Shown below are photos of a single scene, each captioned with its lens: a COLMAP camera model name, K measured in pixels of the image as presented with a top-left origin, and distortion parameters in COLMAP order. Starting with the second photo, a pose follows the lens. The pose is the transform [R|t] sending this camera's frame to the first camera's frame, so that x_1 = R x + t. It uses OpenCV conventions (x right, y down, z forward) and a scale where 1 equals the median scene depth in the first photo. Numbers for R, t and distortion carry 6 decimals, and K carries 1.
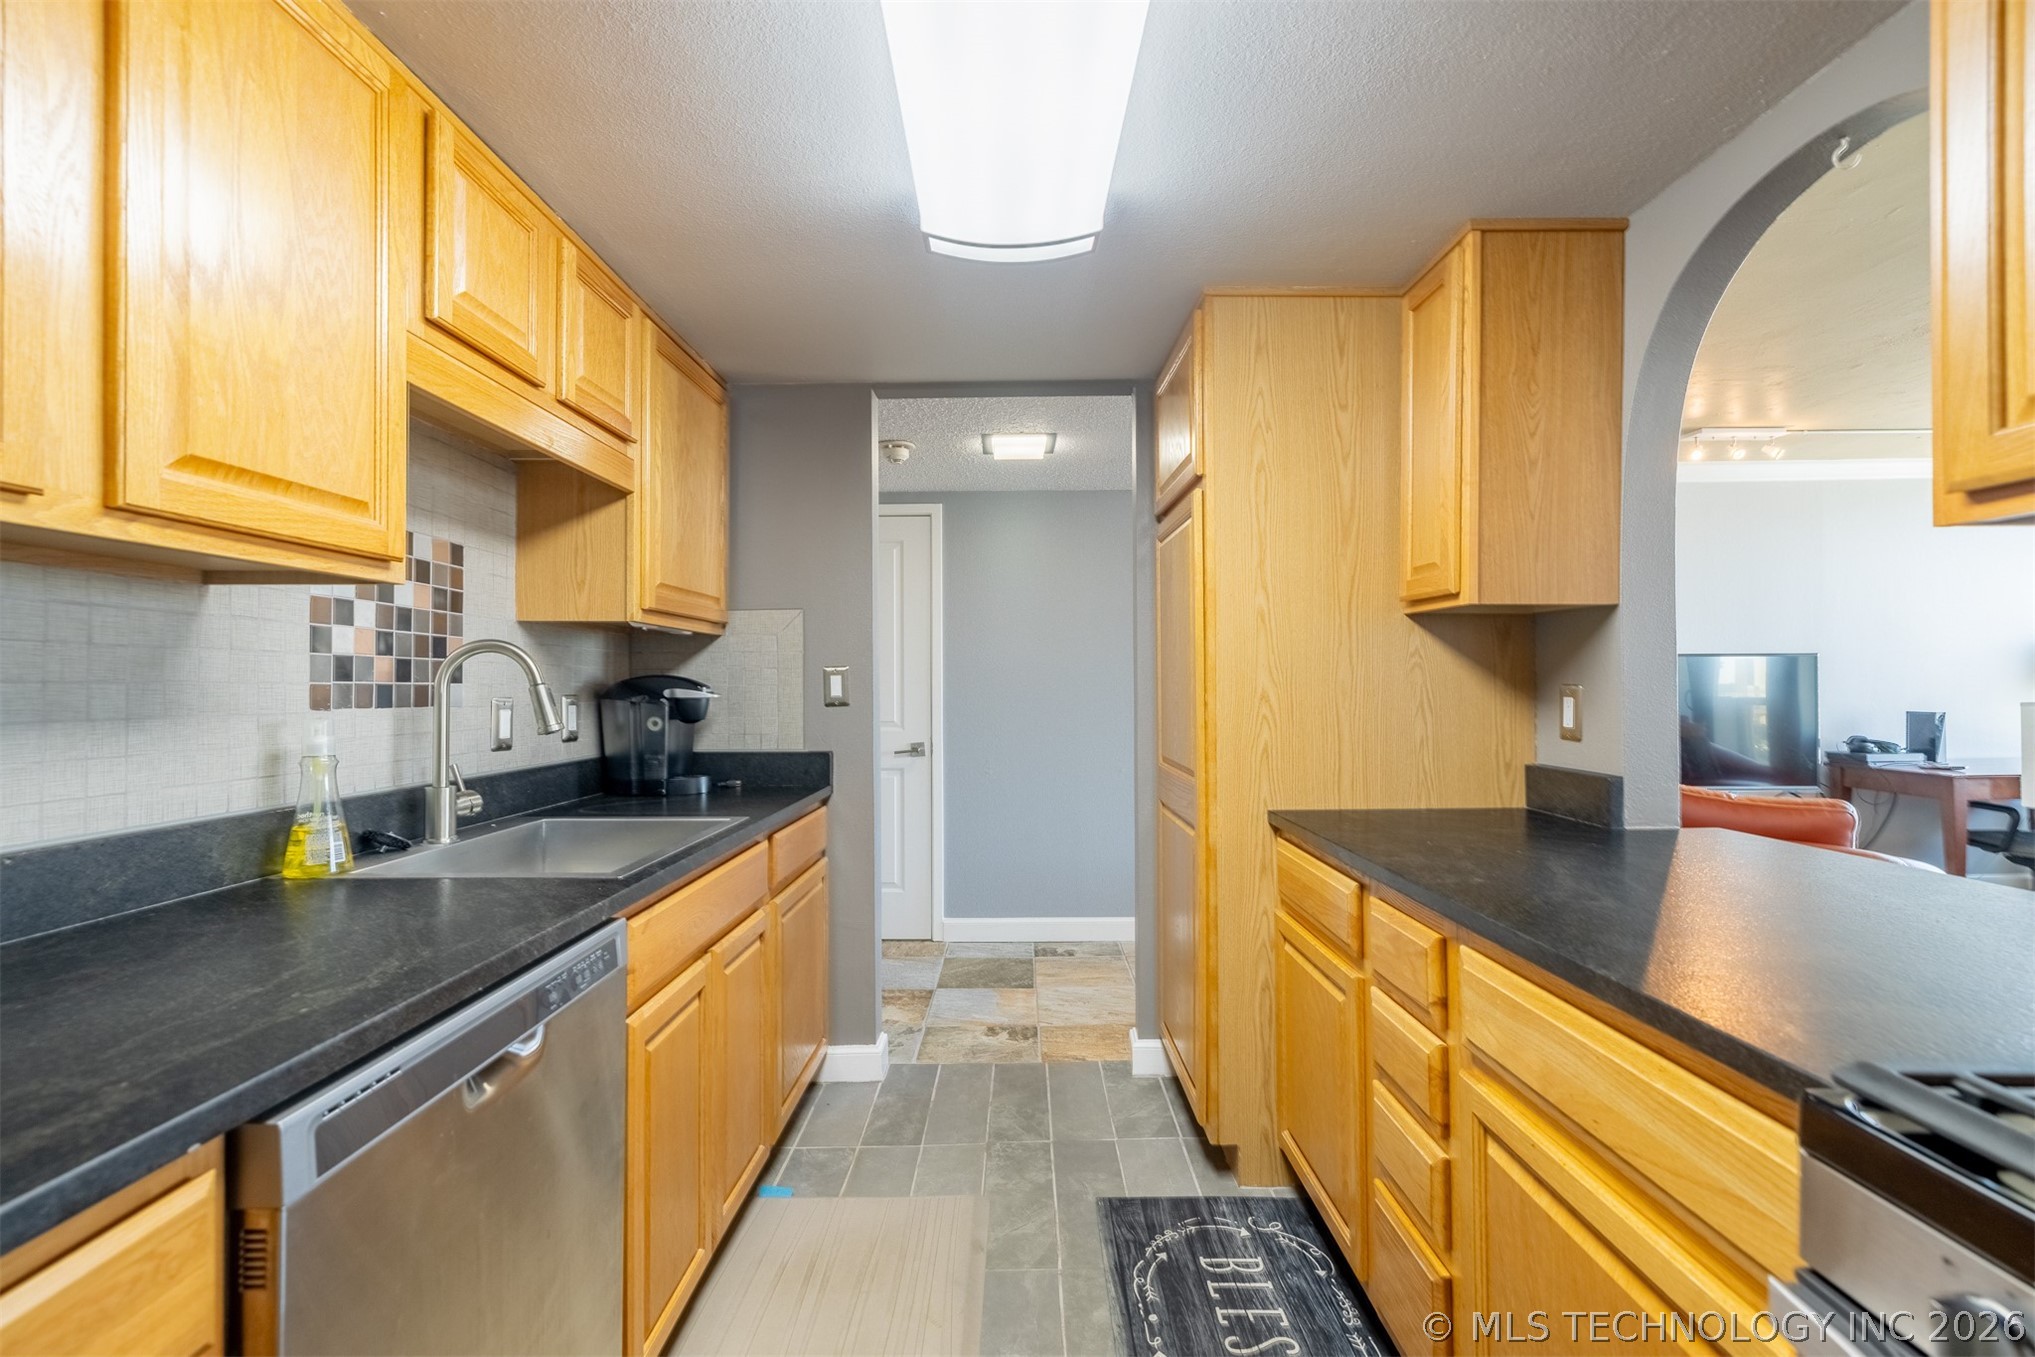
lens RADIAL K [[857.7, 0, 1013.1], [0, 857.7, 681.6], [0, 0, 1]] dist [0.002512, -0.000572]
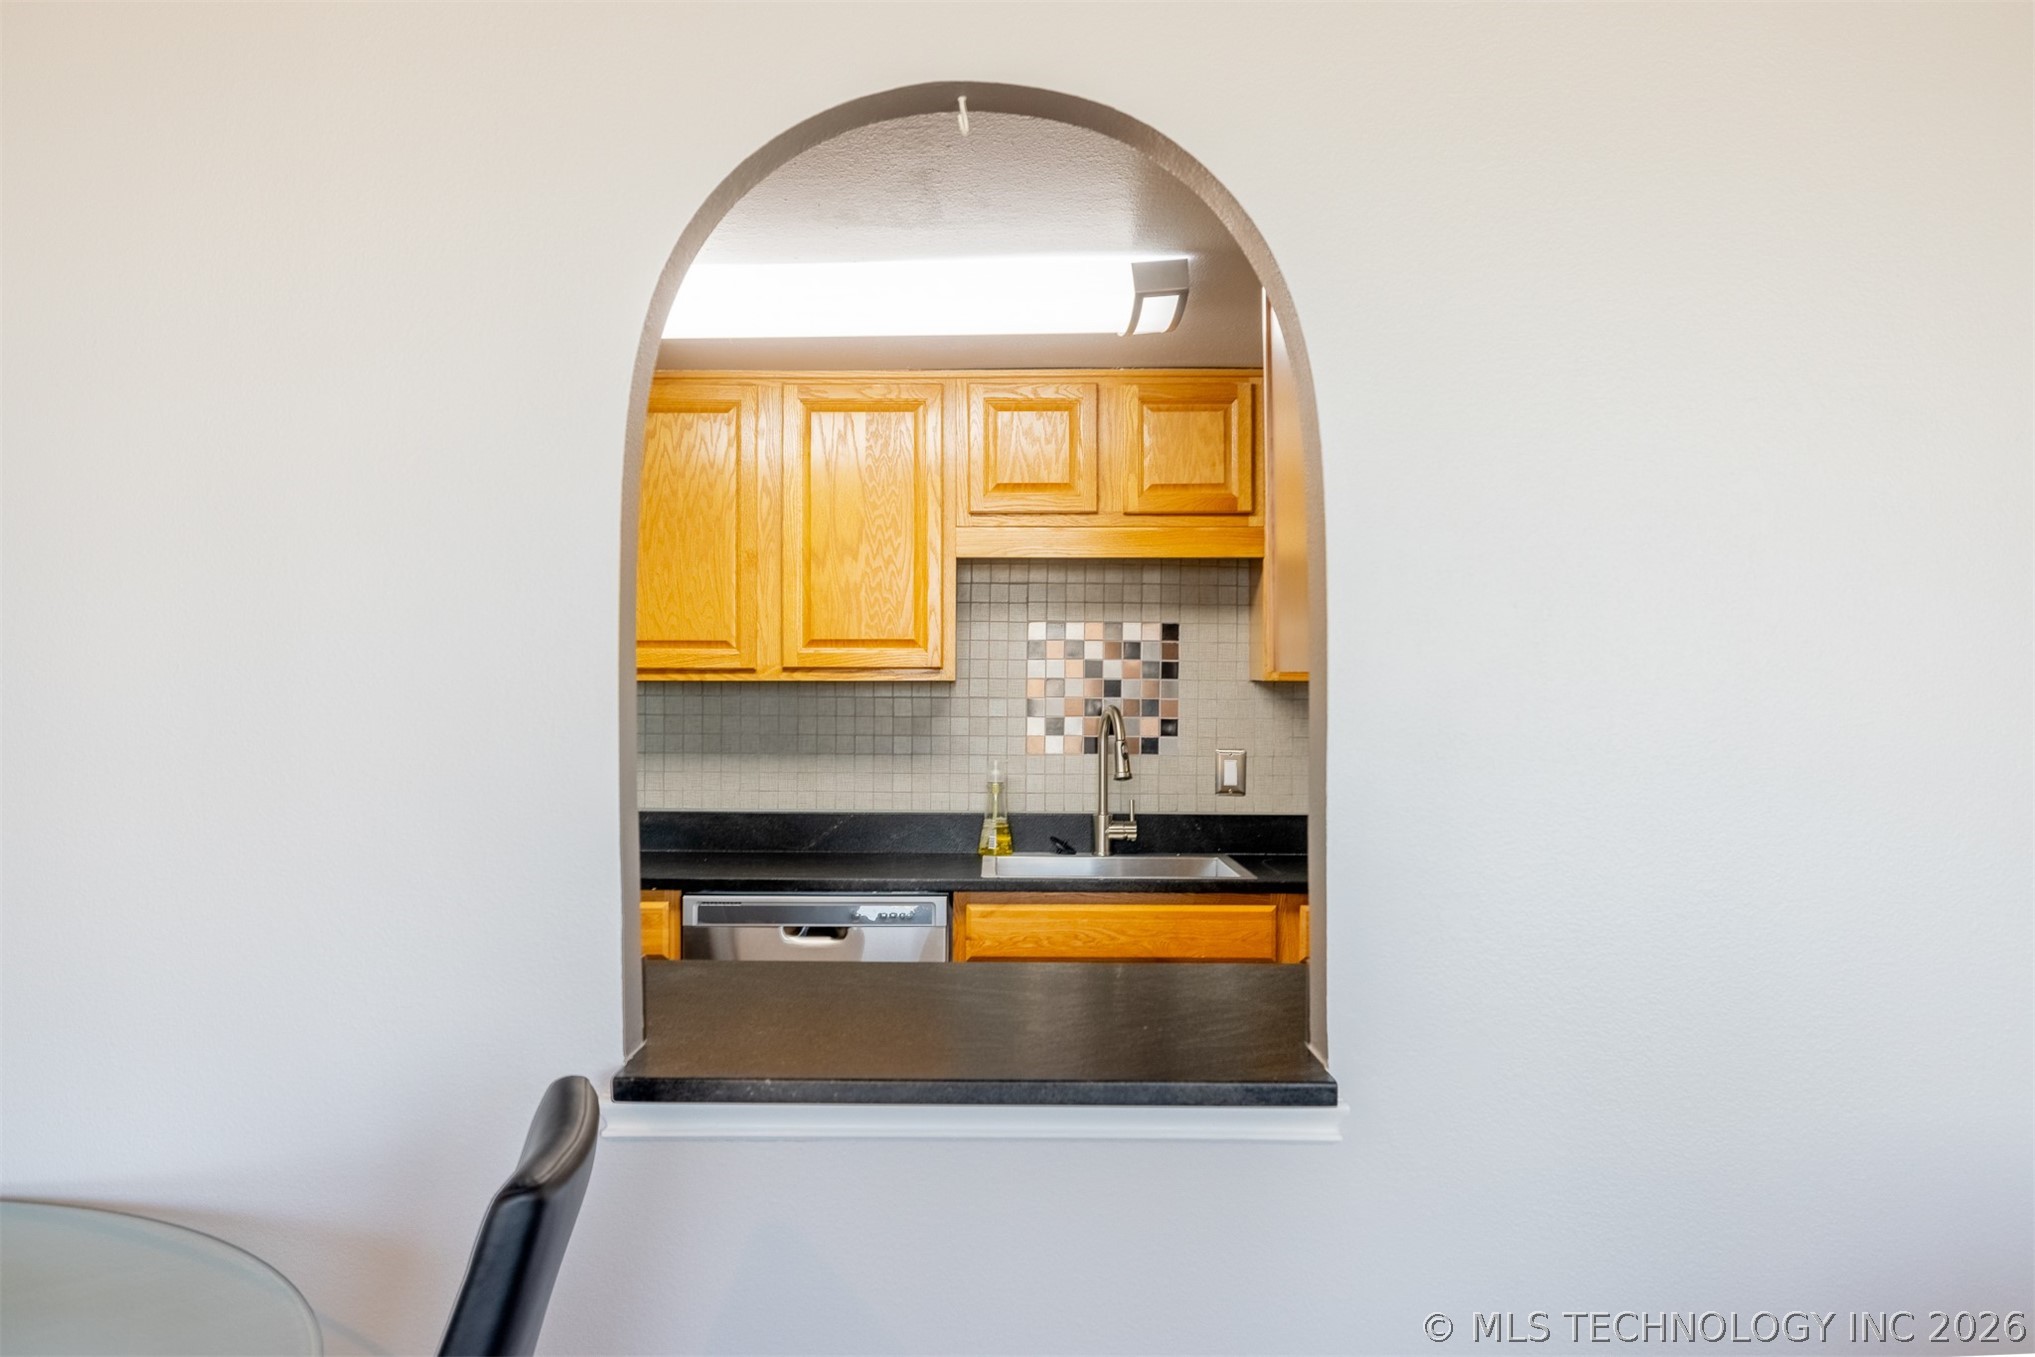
lens RADIAL K [[1672.2, 0, 1001.4], [0, 1672.2, 685.5], [0, 0, 1]] dist [-0.002783, 0.000078]
pose [[0.009273, 0.006686, -0.999935, 1.920726], [0.000779, 0.999977, 0.006694, -0.095882], [0.999957, -0.000841, 0.009267, 0.811370]]
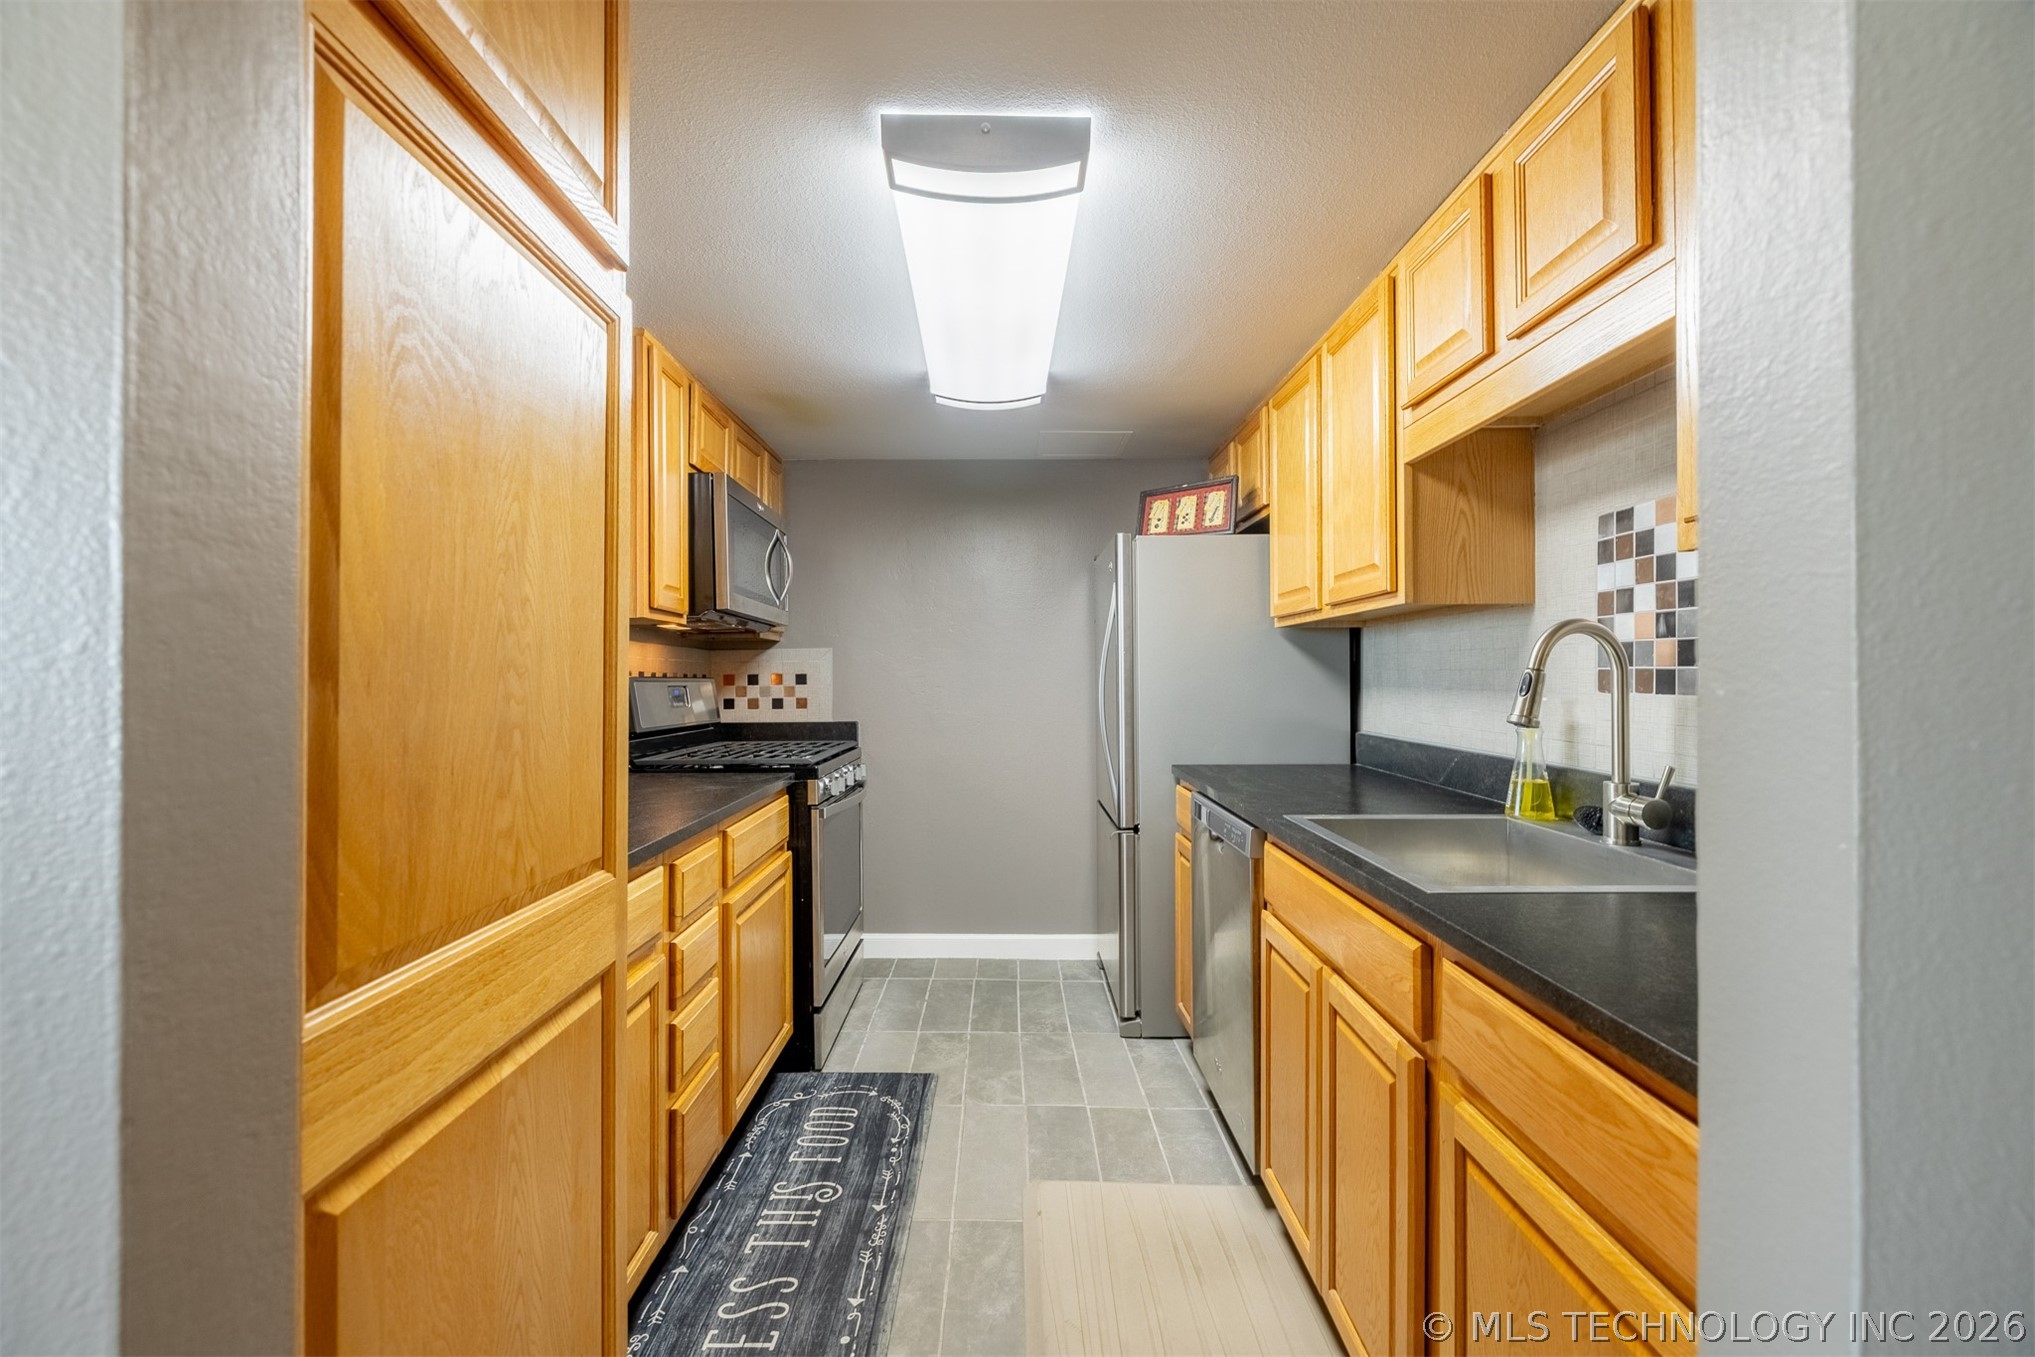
lens RADIAL K [[857.7, 0, 1028.3], [0, 857.7, 677.7], [0, 0, 1]] dist [0.002512, -0.000572]
pose [[-0.999311, 0.007352, -0.036388, -0.009988], [0.007412, 0.999971, -0.001516, 0.008926], [0.036376, -0.001785, -0.999337, 1.863509]]
